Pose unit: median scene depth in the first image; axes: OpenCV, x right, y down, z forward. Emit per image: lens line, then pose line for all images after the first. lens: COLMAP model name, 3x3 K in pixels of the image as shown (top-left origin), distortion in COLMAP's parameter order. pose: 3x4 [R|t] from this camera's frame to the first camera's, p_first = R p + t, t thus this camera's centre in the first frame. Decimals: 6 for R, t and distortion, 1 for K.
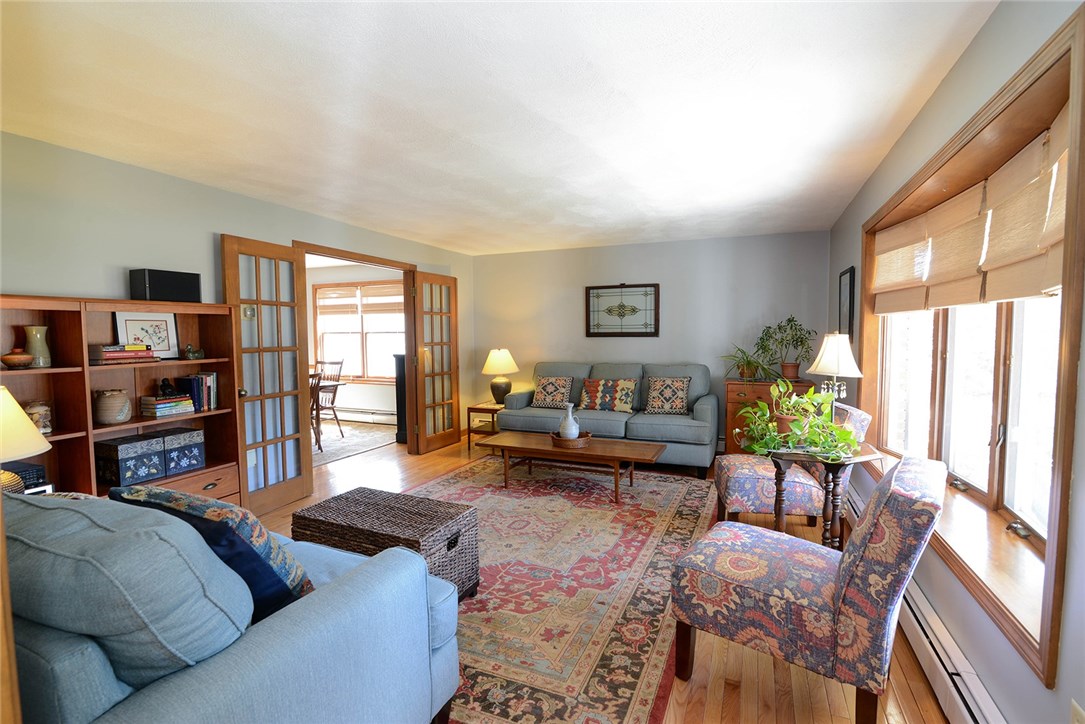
lens RADIAL K [[496.7, 0, 537.8], [0, 496.7, 369.4], [0, 0, 1]] dist [-0.018432, 0.000041]
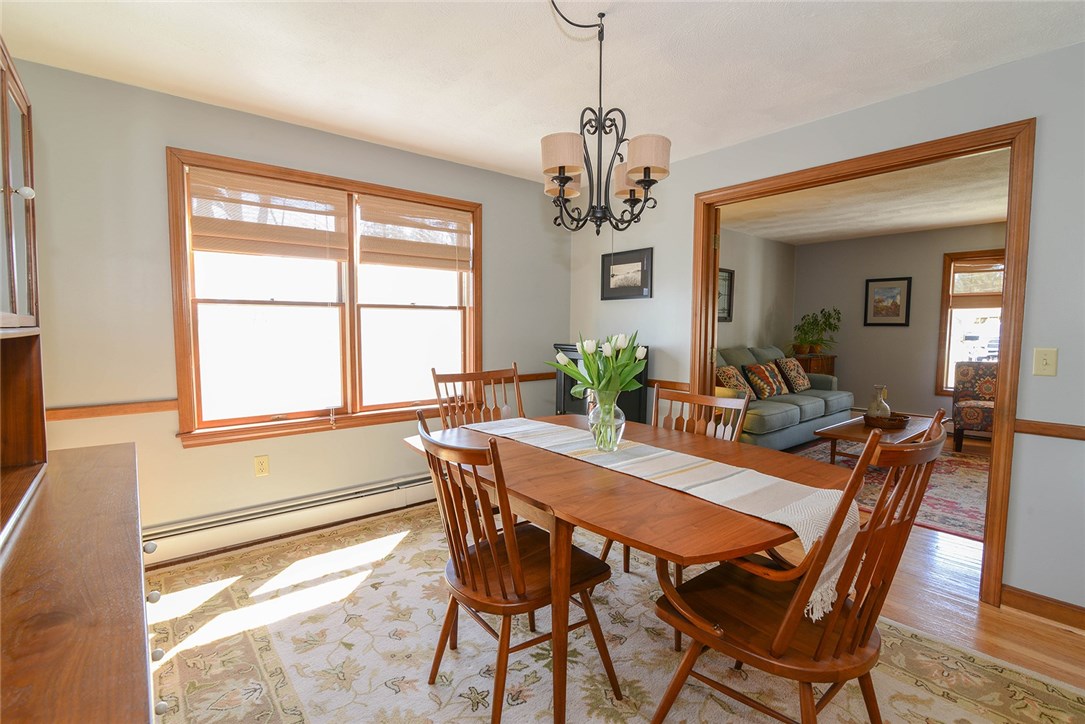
lens RADIAL K [[496.7, 0, 541.1], [0, 496.7, 364.3], [0, 0, 1]] dist [-0.018432, 0.000041]
pose [[0.455735, -0.061498, 0.887988, -1.685380], [0.059365, 0.997489, 0.038614, -0.079527], [-0.888134, 0.035118, 0.458242, 1.710031]]
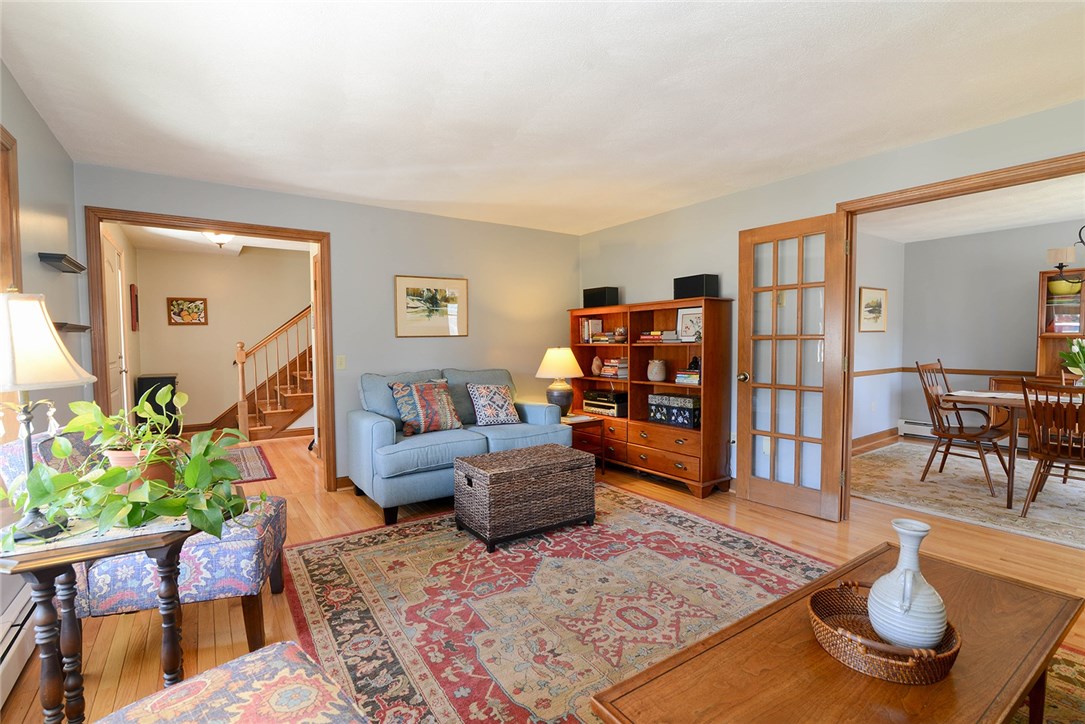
lens RADIAL K [[496.7, 0, 539.0], [0, 496.7, 359.2], [0, 0, 1]] dist [-0.018432, 0.000041]
pose [[-0.533640, 0.038746, -0.844824, 0.640068], [-0.051397, 0.995618, 0.078127, -0.061215], [0.844149, 0.085113, -0.529310, 1.425419]]
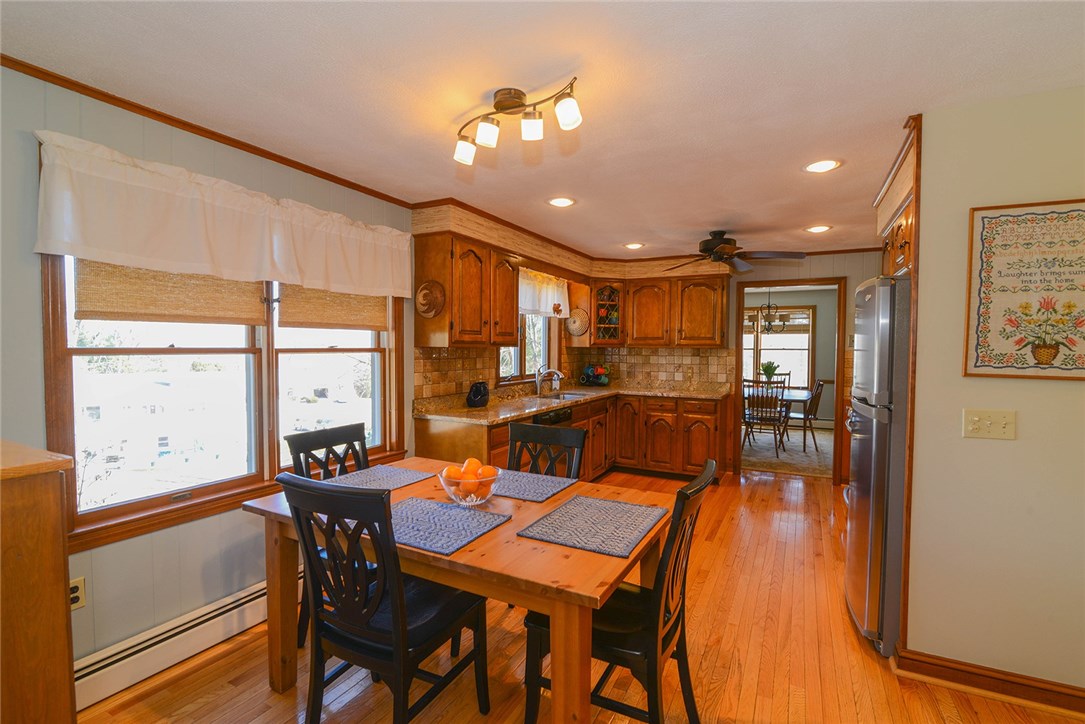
lens RADIAL K [[496.7, 0, 540.9], [0, 496.7, 363.8], [0, 0, 1]] dist [-0.018432, 0.000041]
pose [[0.997080, 0.013490, -0.075165, -2.001588], [-0.016141, 0.999265, -0.034772, 0.027967], [0.074640, 0.035883, 0.996565, -0.569637]]
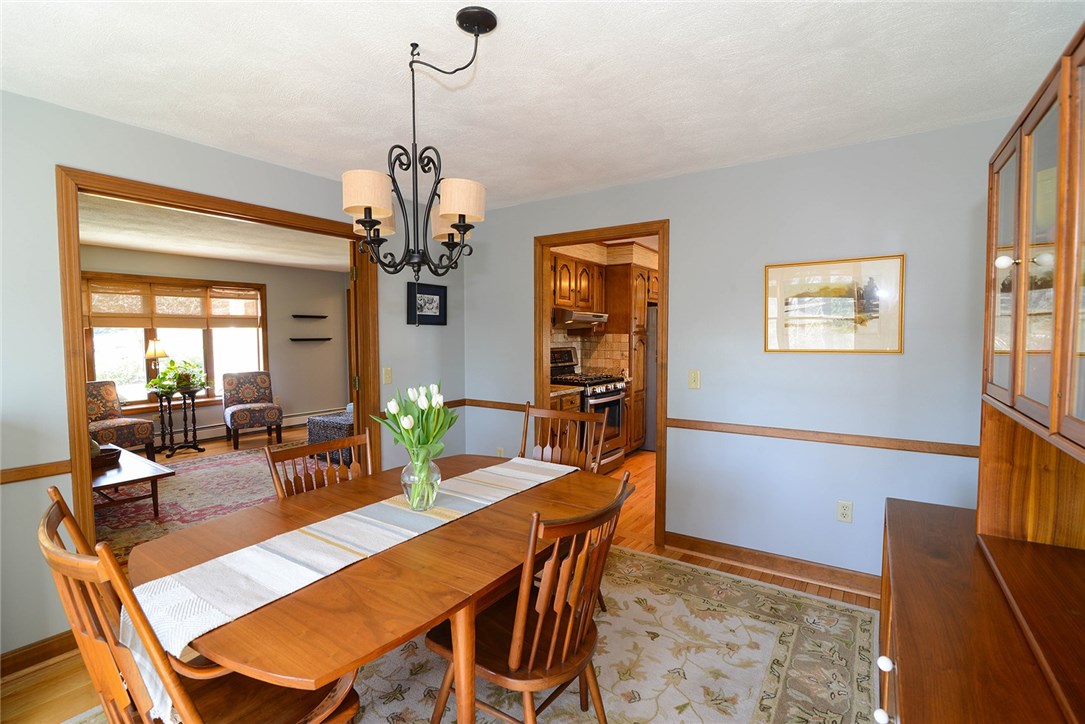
lens RADIAL K [[496.7, 0, 538.5], [0, 496.7, 365.7], [0, 0, 1]] dist [-0.018432, 0.000041]
pose [[-0.980780, -0.005578, 0.195037, -1.329400], [0.021134, 0.990673, 0.134610, -0.190313], [-0.193969, 0.136145, -0.971515, 2.483016]]
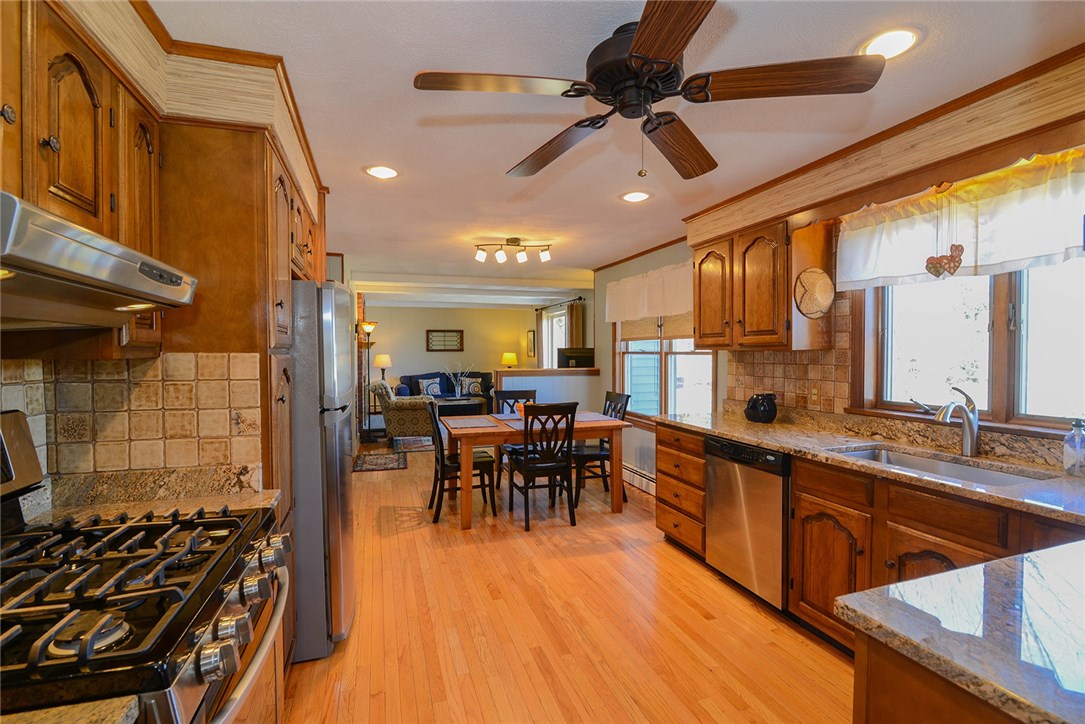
lens RADIAL K [[496.7, 0, 540.6], [0, 496.7, 362.4], [0, 0, 1]] dist [-0.018432, 0.000041]
pose [[-0.751054, 0.020387, -0.659926, -1.164348], [-0.040385, 0.996233, 0.076737, -0.099021], [0.659005, 0.084285, -0.747401, 1.266894]]
